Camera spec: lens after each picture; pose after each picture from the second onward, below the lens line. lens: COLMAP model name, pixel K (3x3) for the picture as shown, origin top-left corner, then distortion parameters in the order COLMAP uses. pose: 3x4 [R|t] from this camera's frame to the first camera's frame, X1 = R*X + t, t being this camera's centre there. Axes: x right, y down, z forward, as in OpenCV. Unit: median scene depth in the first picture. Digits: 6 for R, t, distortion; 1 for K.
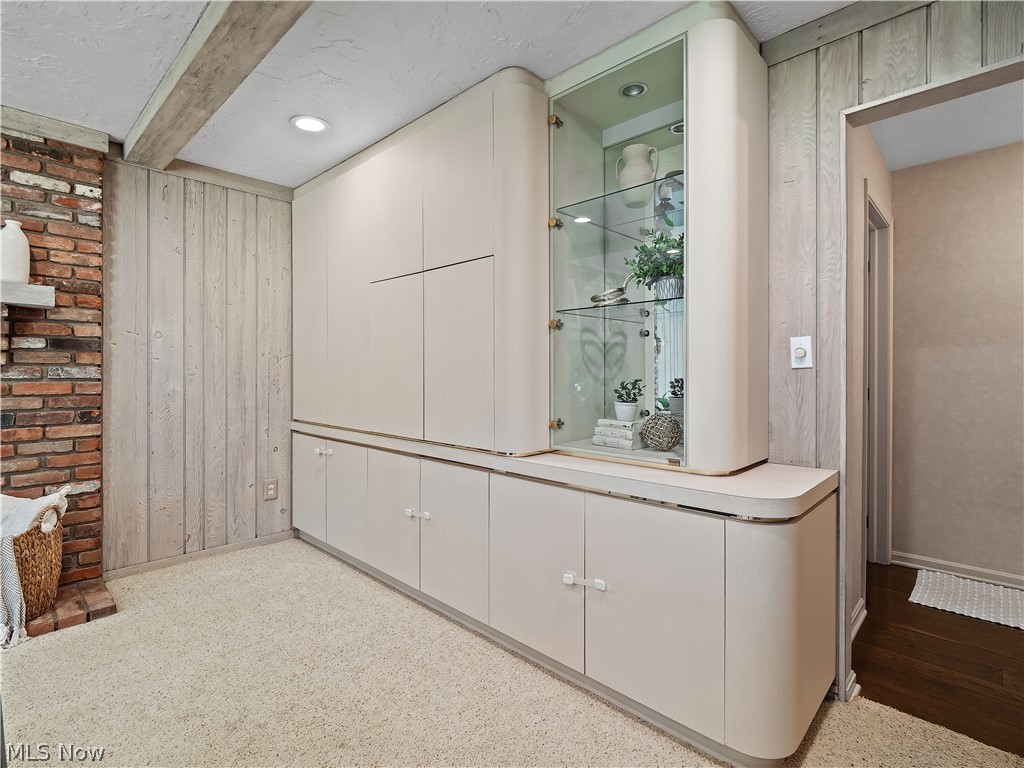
lens RADIAL K [[502.4, 0, 520.0], [0, 502.4, 373.6], [0, 0, 1]] dist [0.006323, -0.003428]
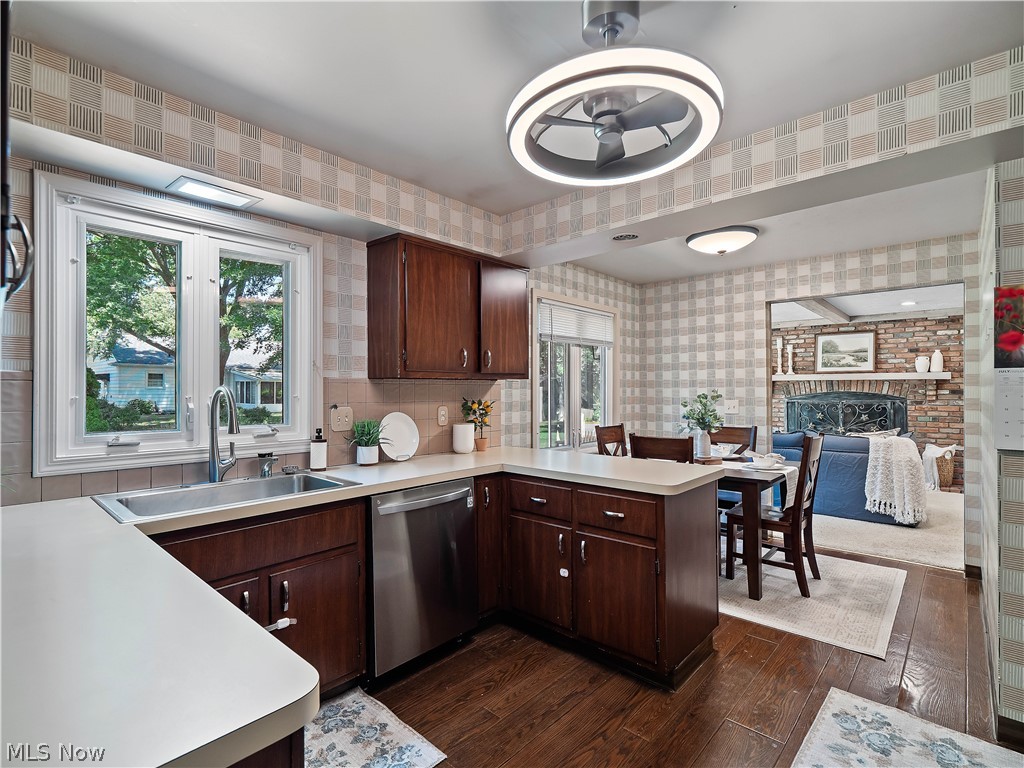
lens RADIAL K [[502.4, 0, 503.0], [0, 502.4, 387.8], [0, 0, 1]] dist [0.006323, -0.003428]
pose [[0.019249, -0.008209, -0.999781, 1.637033], [-0.006144, 0.999946, -0.008329, -0.043291], [0.999796, 0.006303, 0.019198, -1.378763]]
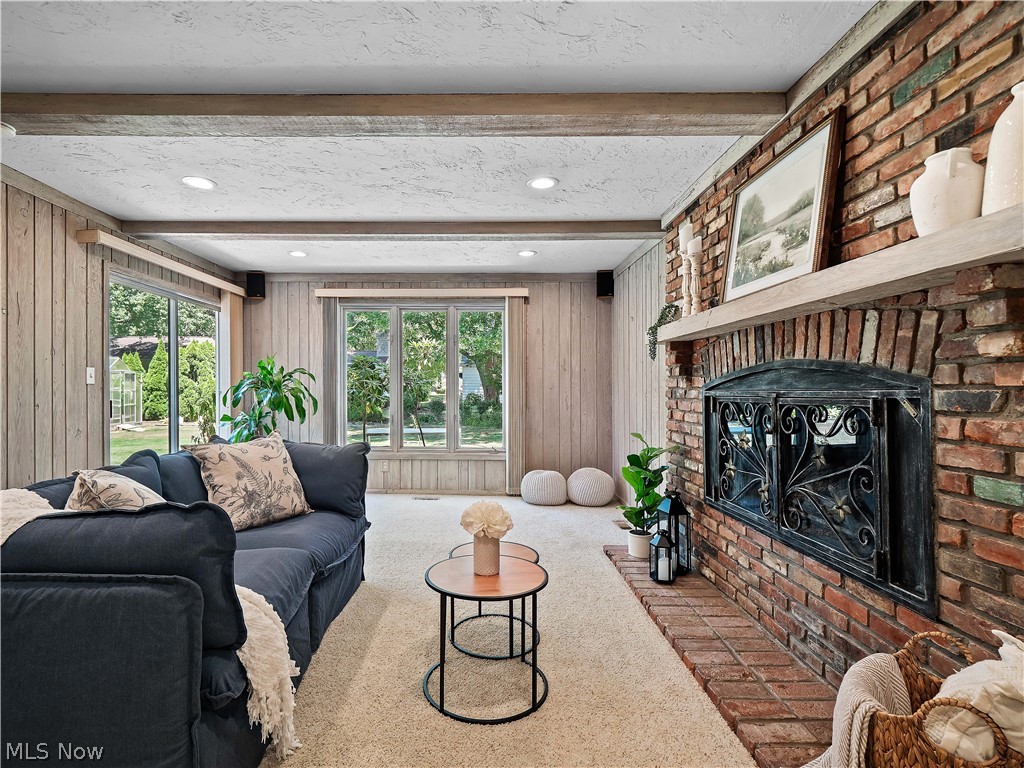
lens RADIAL K [[502.4, 0, 482.0], [0, 502.4, 387.2], [0, 0, 1]] dist [0.006323, -0.003428]
pose [[-0.735566, -0.006176, -0.677425, -0.284154], [-0.010251, 0.999945, 0.002016, -0.011230], [0.677376, 0.008427, -0.735589, 0.915760]]
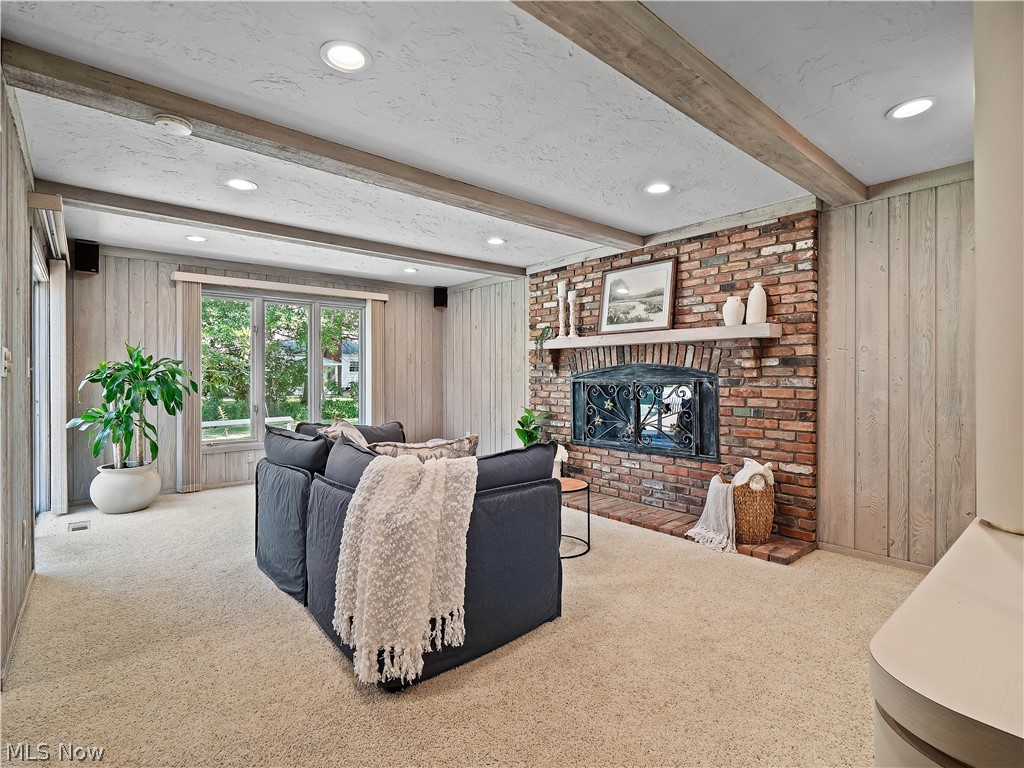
lens RADIAL K [[502.4, 0, 492.6], [0, 502.4, 375.5], [0, 0, 1]] dist [0.006323, -0.003428]
pose [[-0.126319, -0.001864, -0.991988, 0.548958], [-0.004878, 0.999987, -0.001258, -0.014917], [0.991978, 0.004680, -0.126327, 0.363494]]
